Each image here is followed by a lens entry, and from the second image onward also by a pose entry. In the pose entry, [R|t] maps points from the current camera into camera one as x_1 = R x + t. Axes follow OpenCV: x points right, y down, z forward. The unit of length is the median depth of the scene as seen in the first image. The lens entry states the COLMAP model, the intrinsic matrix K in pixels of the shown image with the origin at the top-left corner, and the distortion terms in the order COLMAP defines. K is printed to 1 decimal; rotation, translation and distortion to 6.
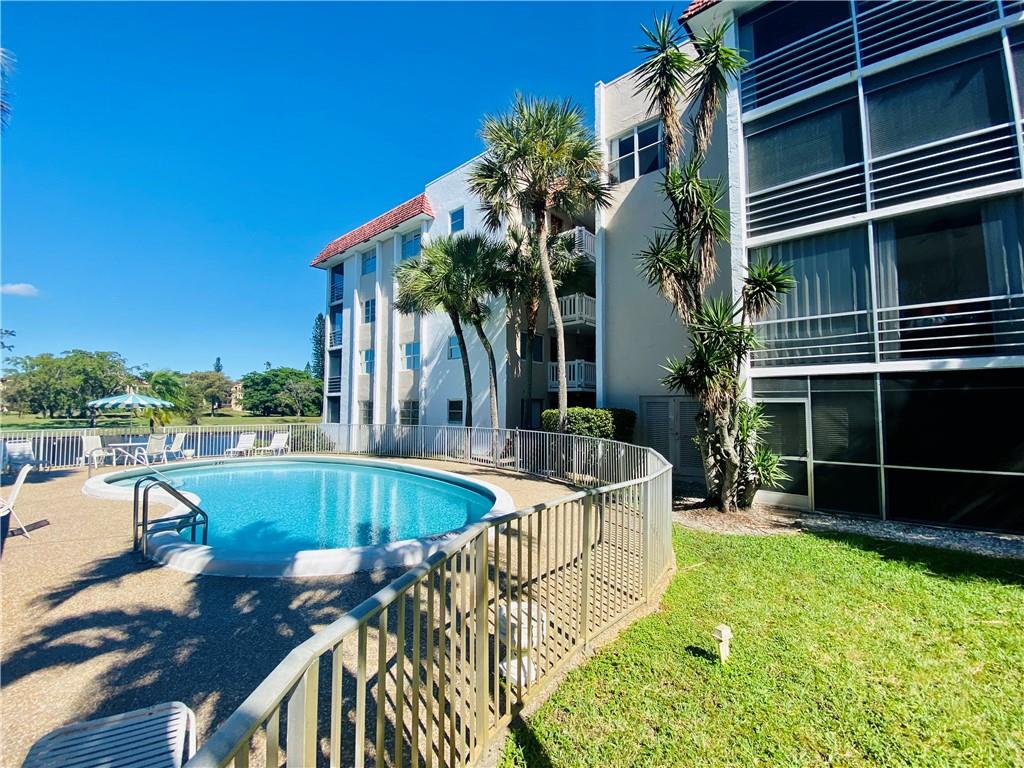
lens RADIAL K [[413.6, 0, 508.6], [0, 413.6, 383.6], [0, 0, 1]] dist [0.027538, -0.024027]
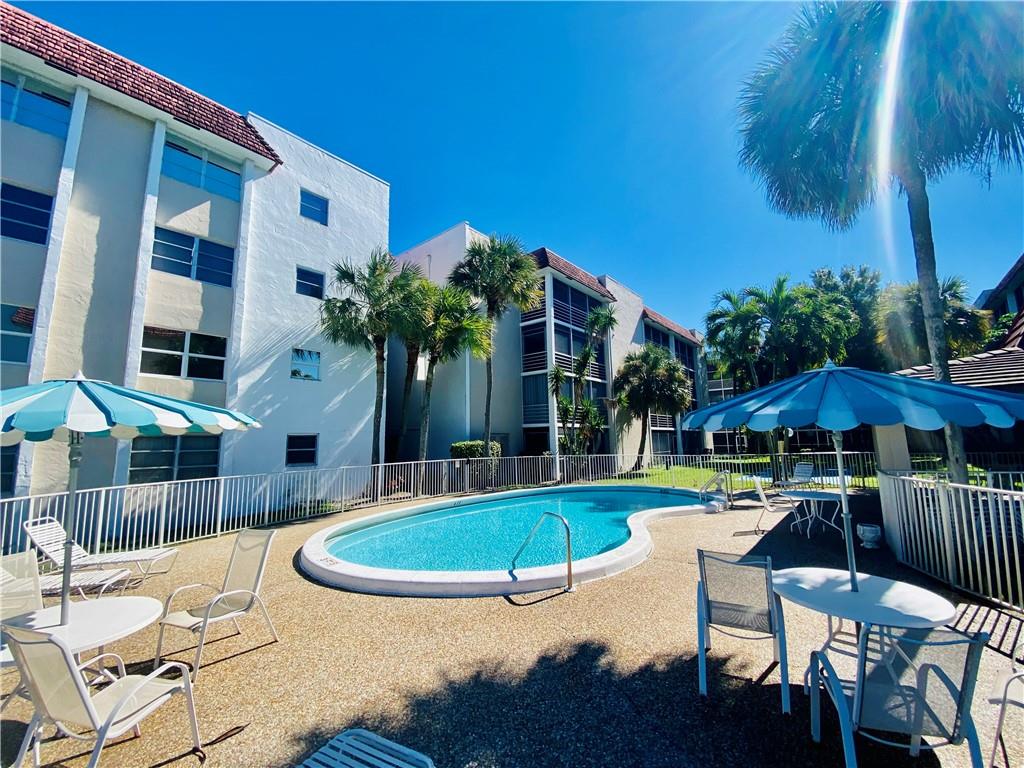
lens RADIAL K [[413.6, 0, 508.6], [0, 413.6, 383.6], [0, 0, 1]] dist [0.027538, -0.024027]
pose [[-0.012141, 0.131294, 0.991269, -1.232512], [-0.043240, 0.990346, -0.131701, 0.042588], [-0.998991, -0.044462, -0.006347, 0.869312]]
